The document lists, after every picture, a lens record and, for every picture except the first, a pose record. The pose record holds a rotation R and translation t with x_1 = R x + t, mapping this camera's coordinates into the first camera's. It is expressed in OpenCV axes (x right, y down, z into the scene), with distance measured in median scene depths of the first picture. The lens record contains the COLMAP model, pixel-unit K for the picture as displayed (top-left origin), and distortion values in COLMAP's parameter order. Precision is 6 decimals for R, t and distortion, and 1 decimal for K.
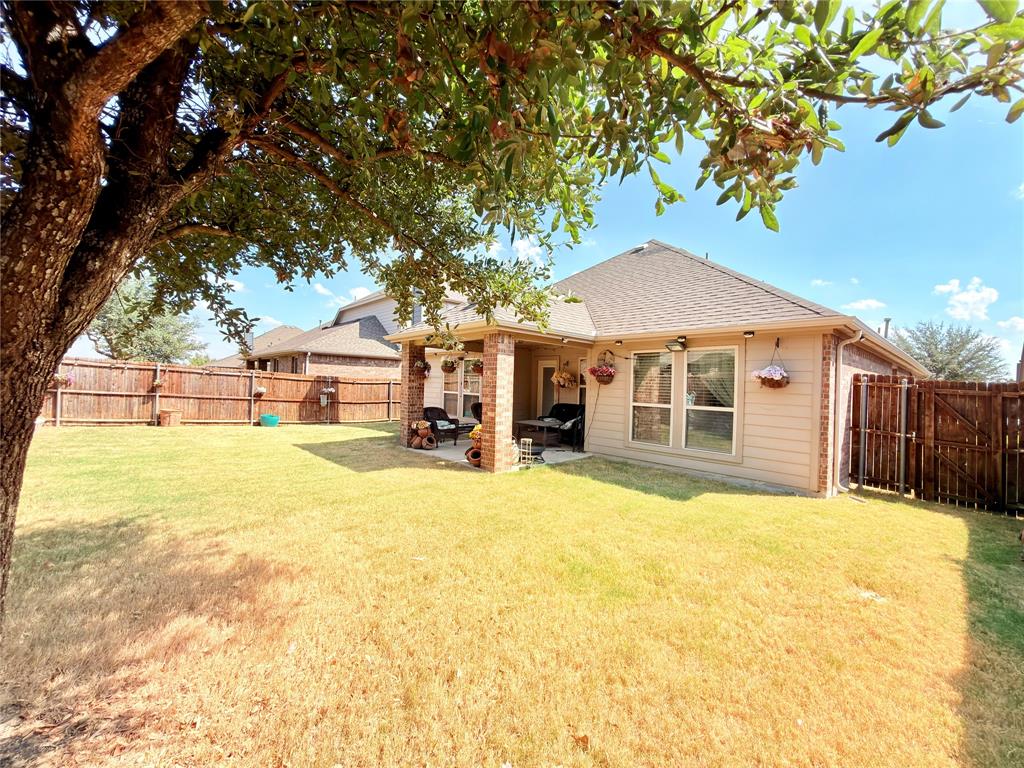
lens RADIAL K [[406.0, 0, 509.9], [0, 406.0, 383.6], [0, 0, 1]] dist [-0.001191, 0.000124]
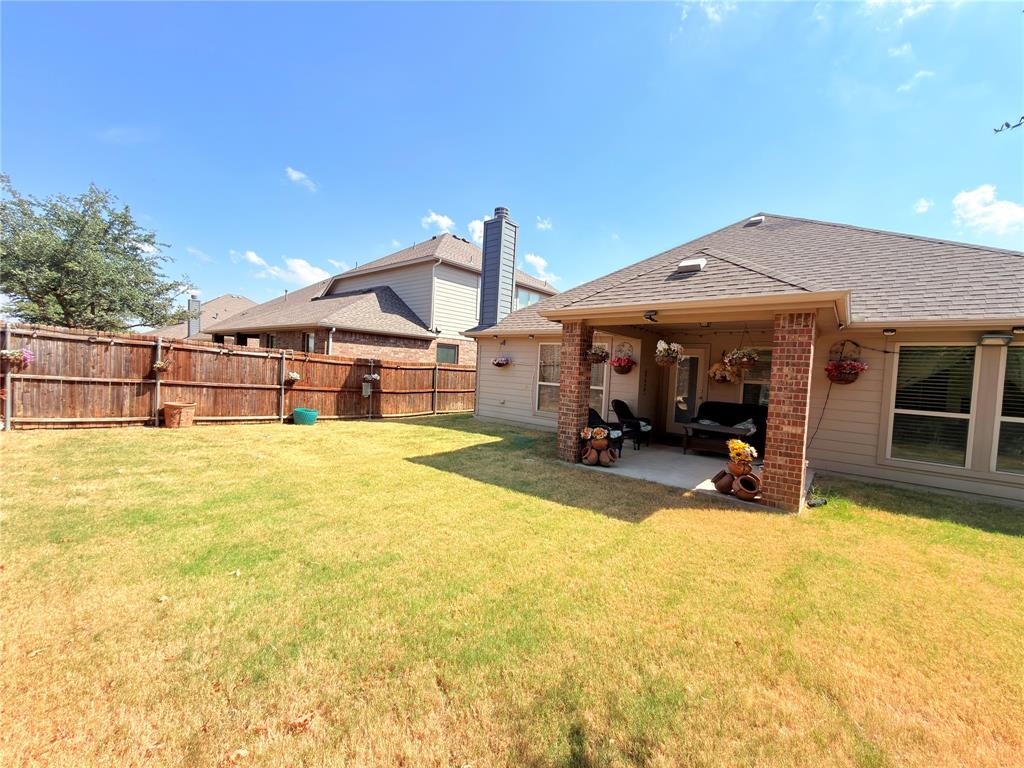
lens RADIAL K [[406.0, 0, 512.0], [0, 406.0, 381.3], [0, 0, 1]] dist [-0.001191, 0.000124]
pose [[0.990244, 0.015833, 0.138443, -0.360880], [-0.021201, 0.999076, 0.037386, -0.013450], [-0.137723, -0.039957, 0.989665, 0.221454]]
